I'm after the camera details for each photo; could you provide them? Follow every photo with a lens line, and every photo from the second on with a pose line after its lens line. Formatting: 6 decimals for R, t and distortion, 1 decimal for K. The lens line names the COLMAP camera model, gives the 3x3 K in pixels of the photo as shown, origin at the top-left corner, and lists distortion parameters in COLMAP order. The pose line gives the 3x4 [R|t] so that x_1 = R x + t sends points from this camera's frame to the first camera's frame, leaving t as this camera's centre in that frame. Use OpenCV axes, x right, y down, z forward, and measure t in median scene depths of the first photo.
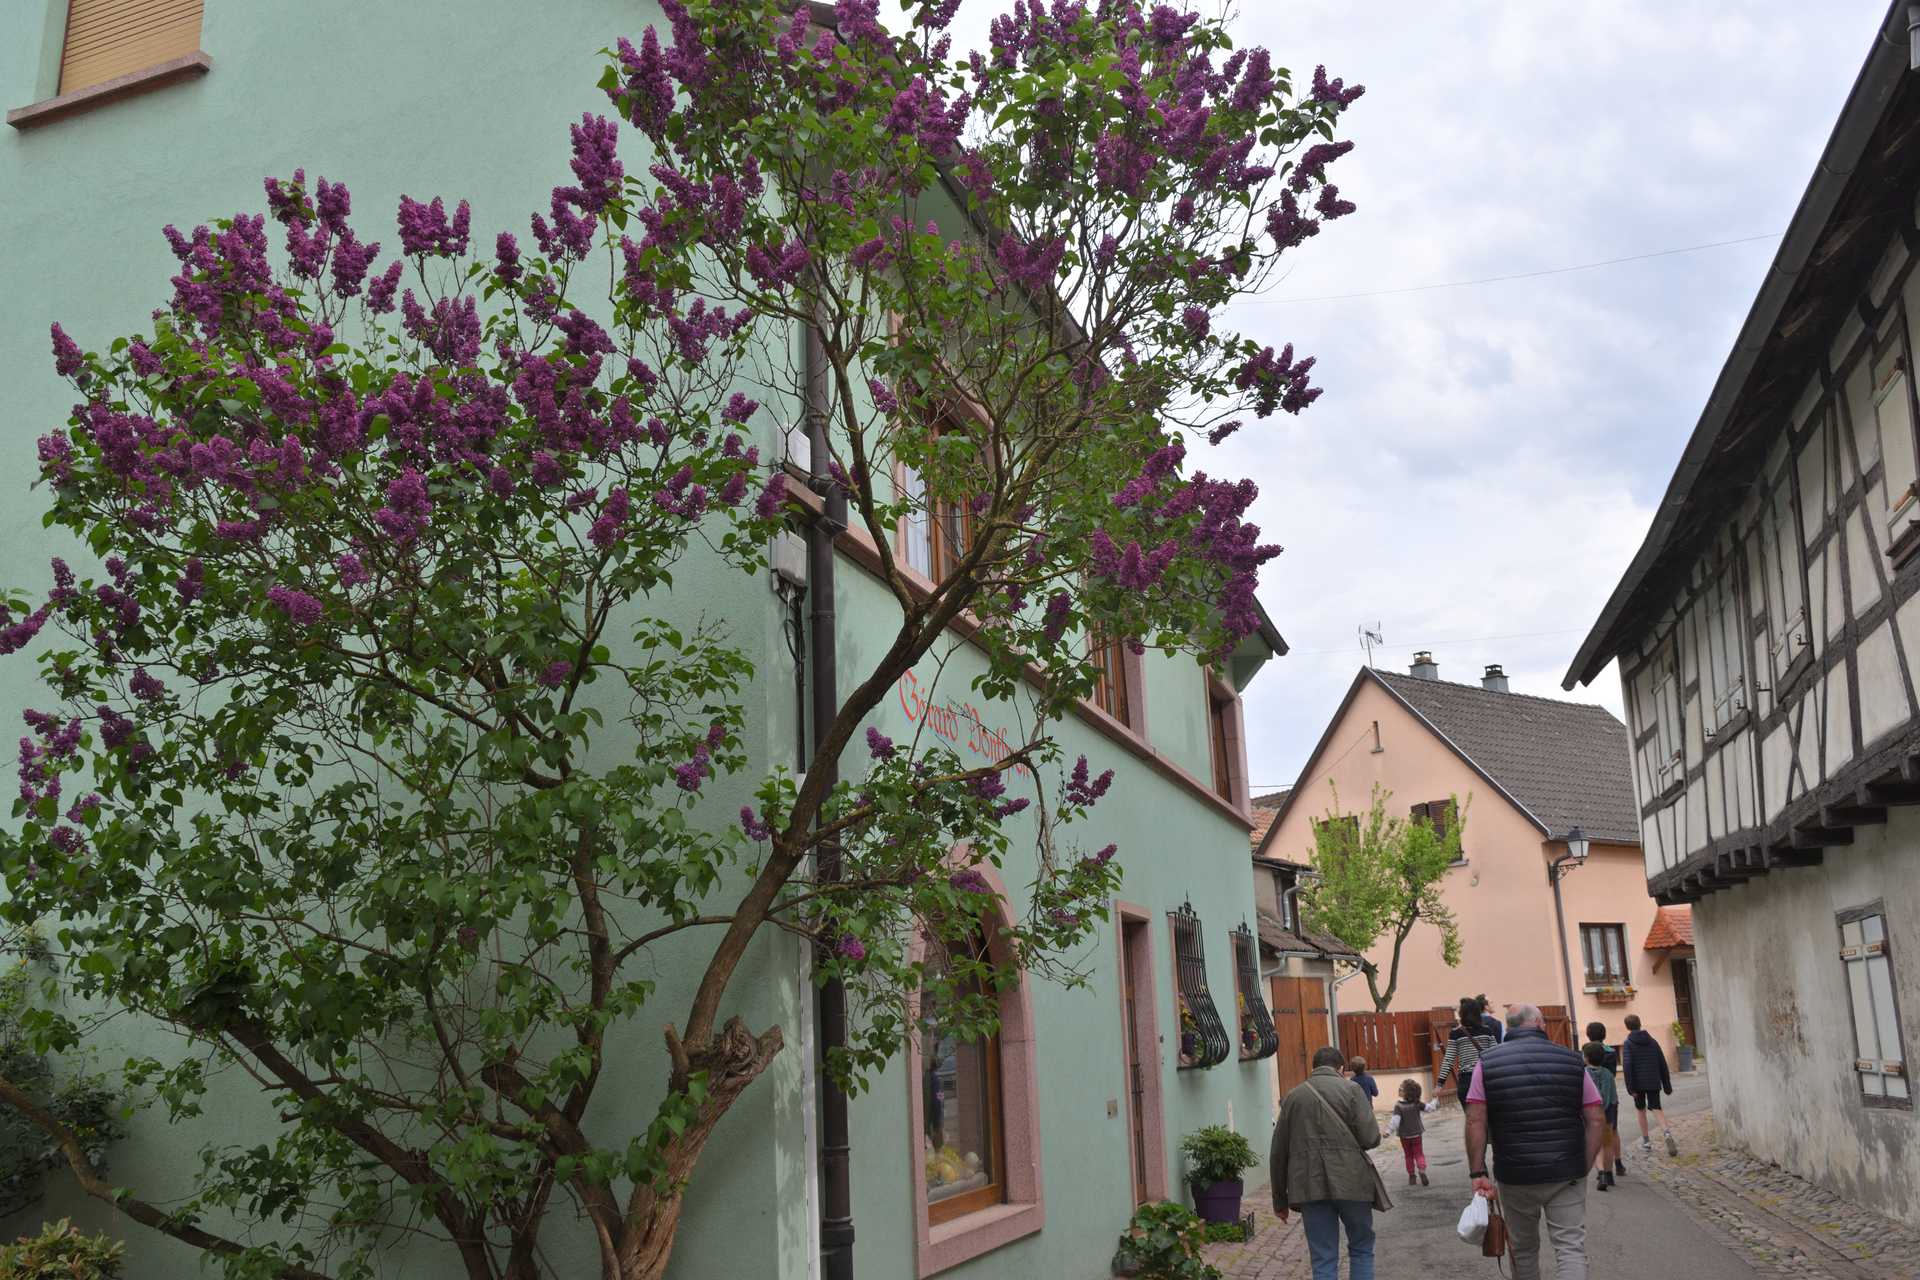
lens RADIAL K [[1548.1, 0, 957.2], [0, 1548.1, 663.0], [0, 0, 1]] dist [-0.079527, 0.007110]
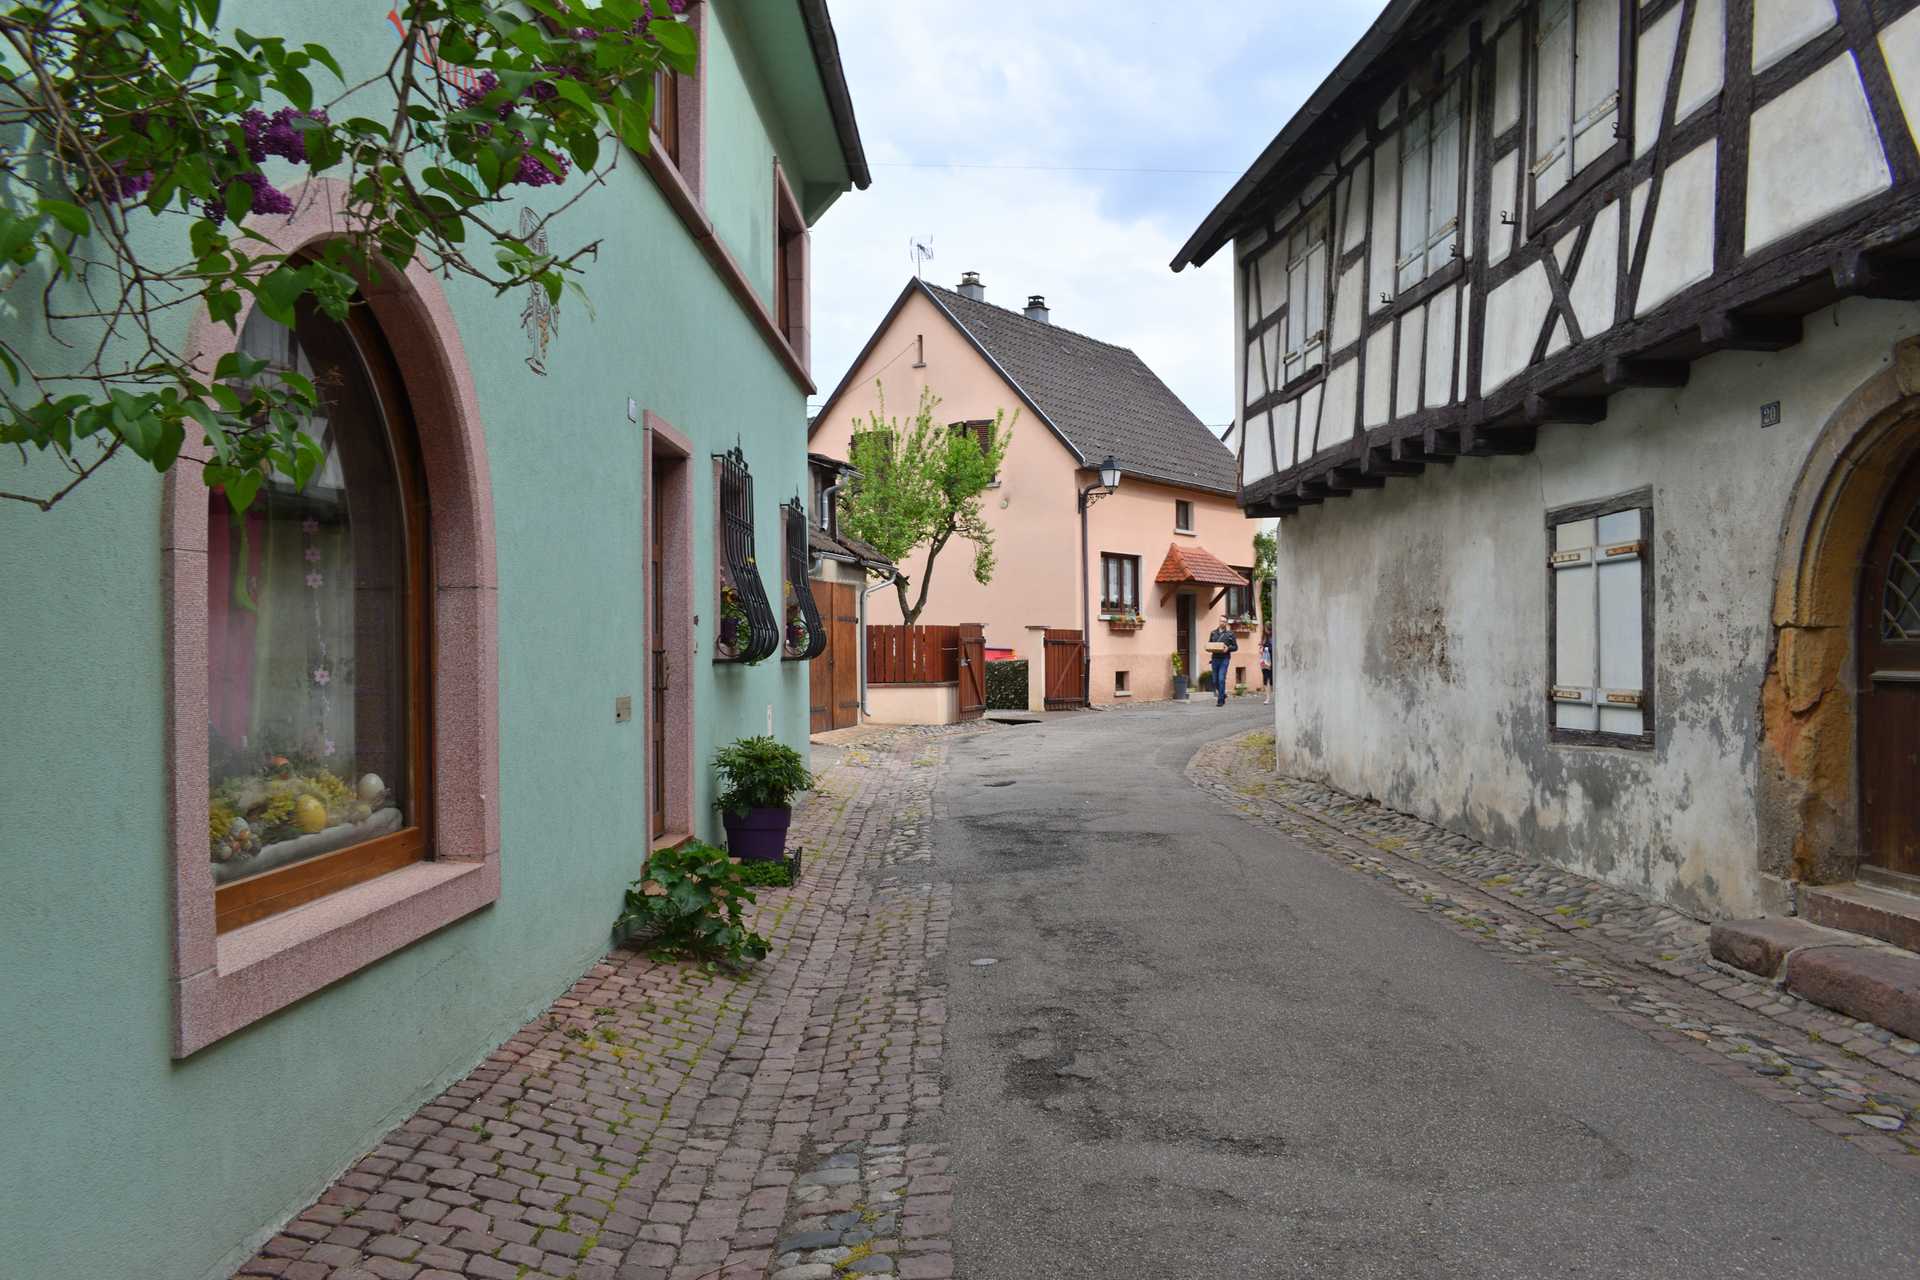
lens RADIAL K [[1548.1, 0, 957.2], [0, 1548.1, 663.0], [0, 0, 1]] dist [-0.079527, 0.007110]
pose [[0.951620, 0.032991, 0.305502, 0.021603], [-0.106828, 0.967722, 0.228258, 0.065923], [-0.288111, -0.249851, 0.924428, 0.221492]]
